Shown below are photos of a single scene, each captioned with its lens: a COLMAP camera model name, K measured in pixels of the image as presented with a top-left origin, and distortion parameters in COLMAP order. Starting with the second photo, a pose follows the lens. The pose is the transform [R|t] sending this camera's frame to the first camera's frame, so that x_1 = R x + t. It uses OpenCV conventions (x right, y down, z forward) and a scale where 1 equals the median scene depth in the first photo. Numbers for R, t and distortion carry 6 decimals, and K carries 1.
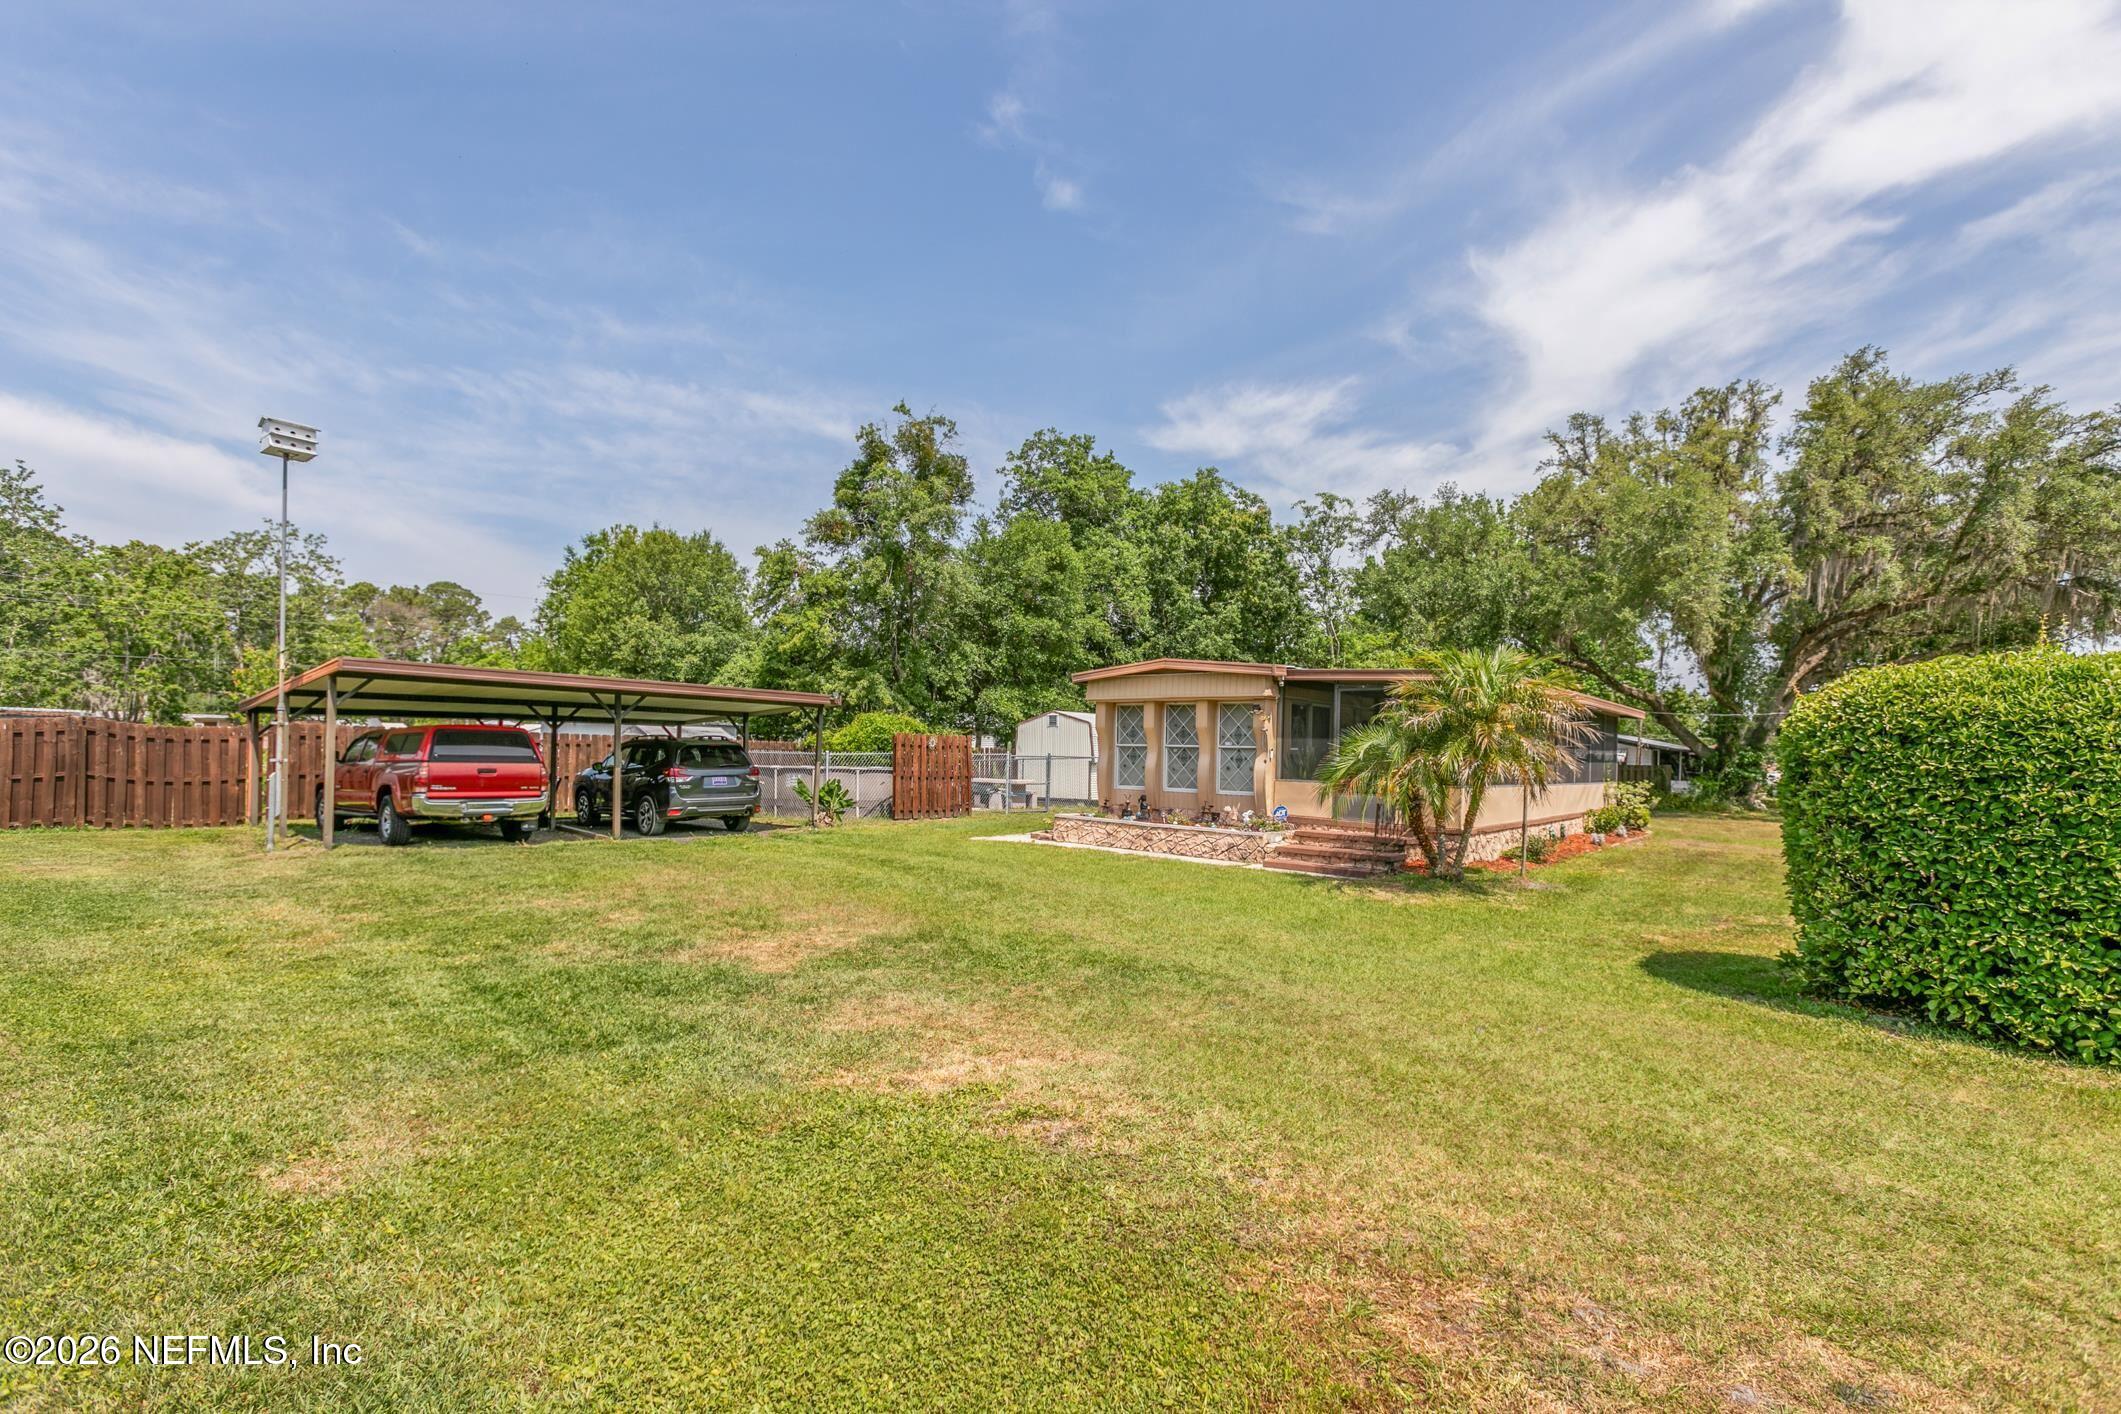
lens RADIAL K [[963.2, 0, 1062.1], [0, 963.2, 771.5], [0, 0, 1]] dist [-0.003805, 0.007299]
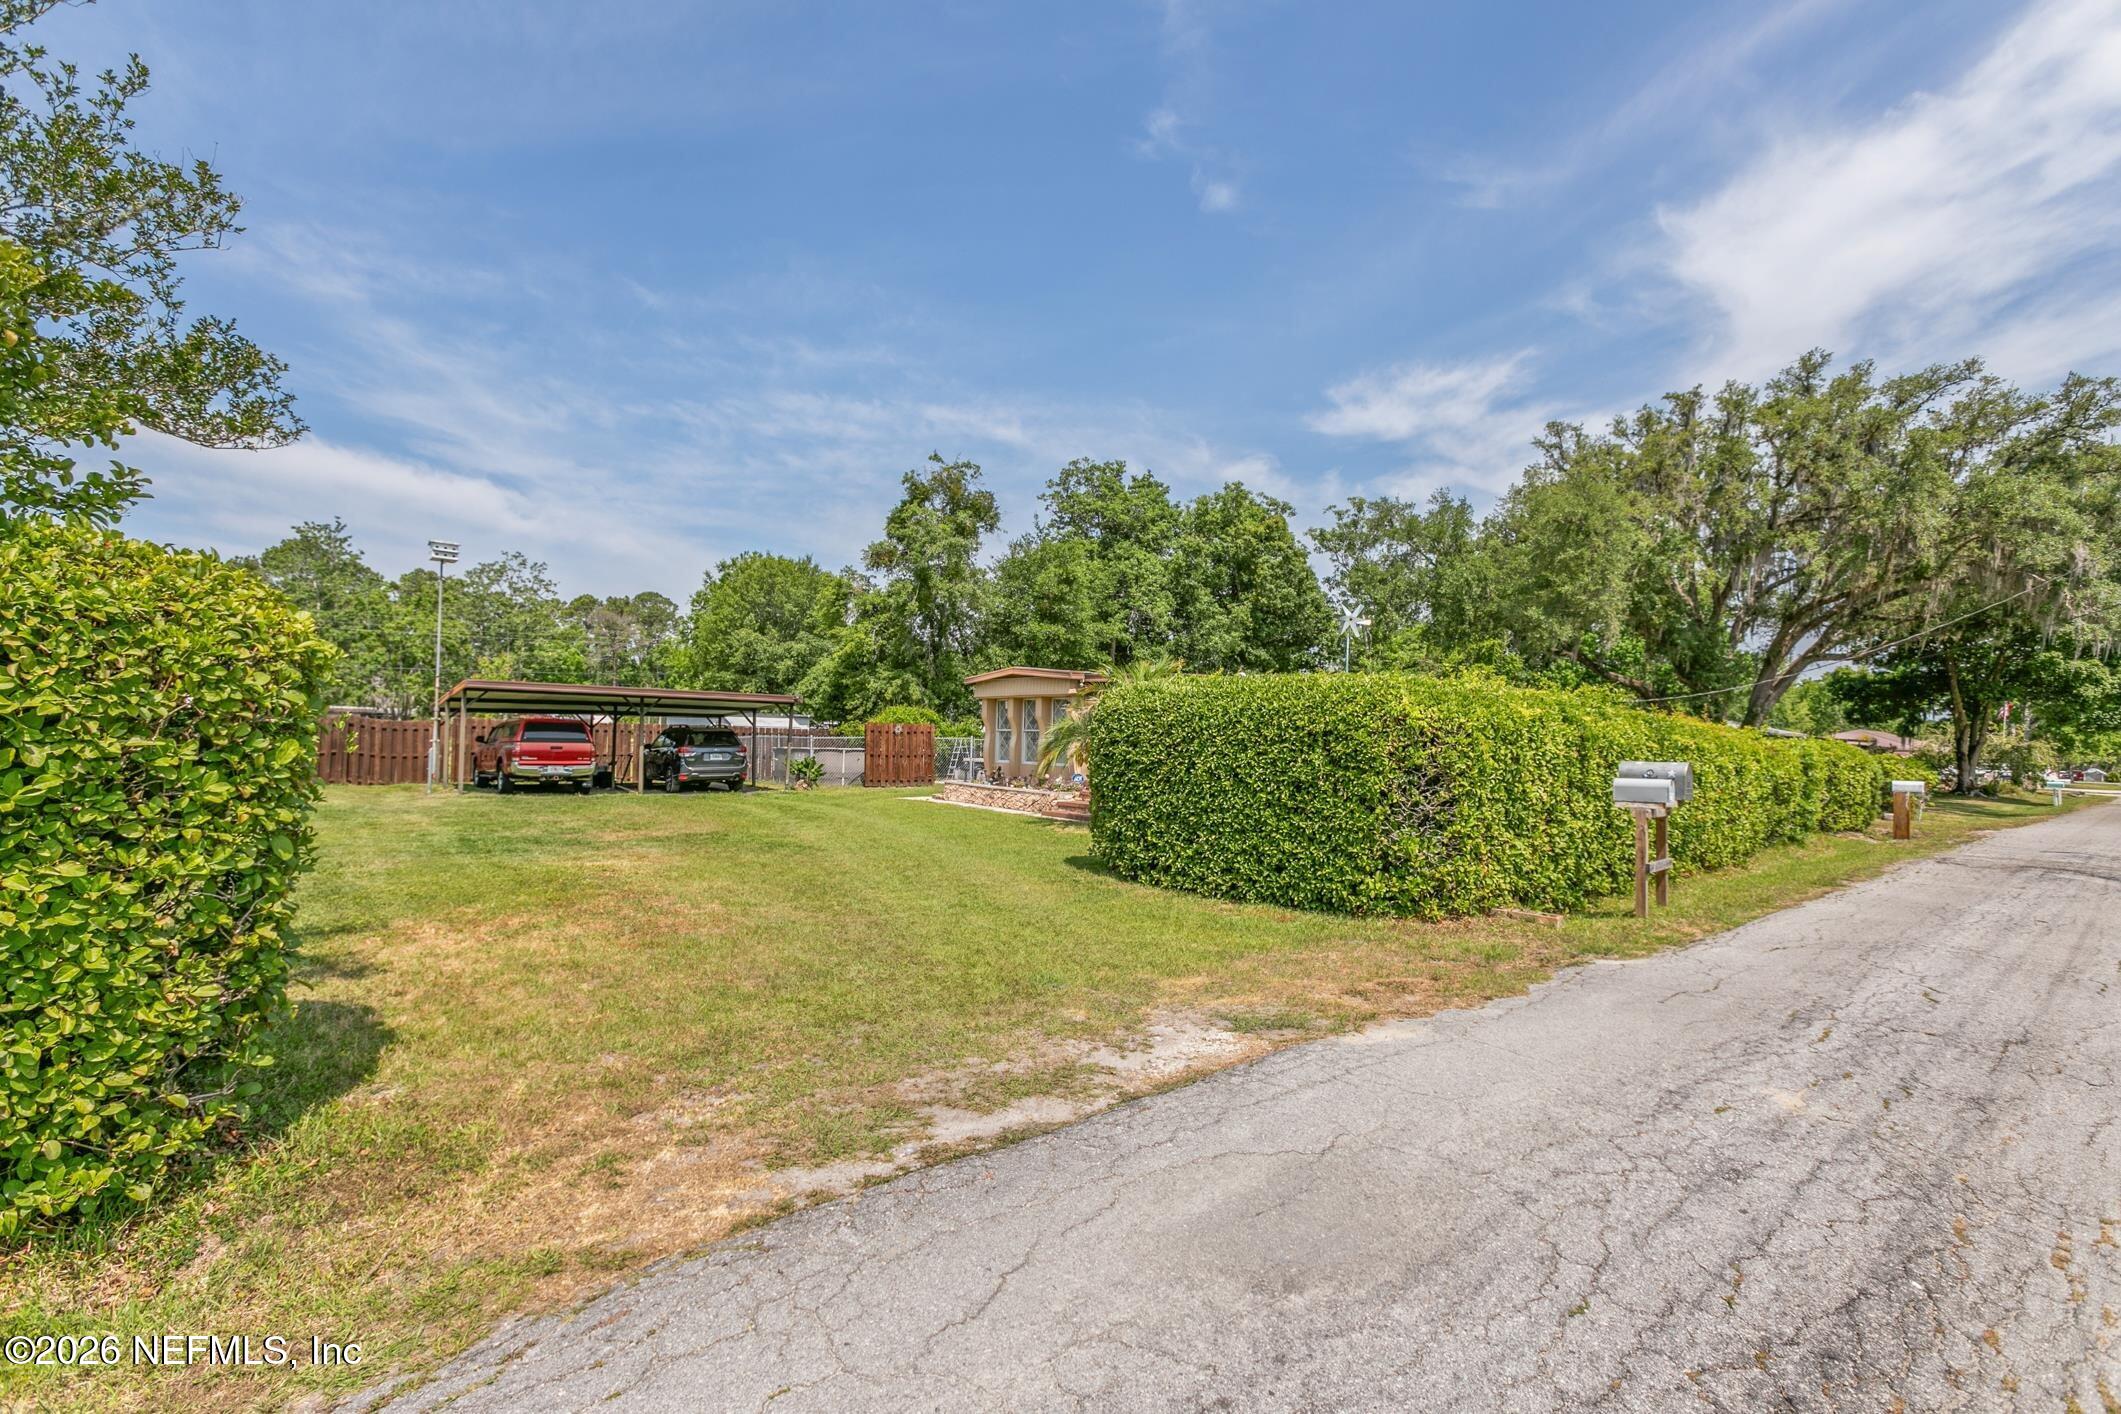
lens RADIAL K [[969.6, 0, 1060.5], [0, 969.6, 707.0], [0, 0, 1]] dist [-0.011836, 0.012882]
pose [[0.983583, -0.008404, -0.180258, 0.137993], [-0.001580, 0.998476, -0.055172, 0.005400], [0.180447, 0.054551, 0.982071, -0.110278]]
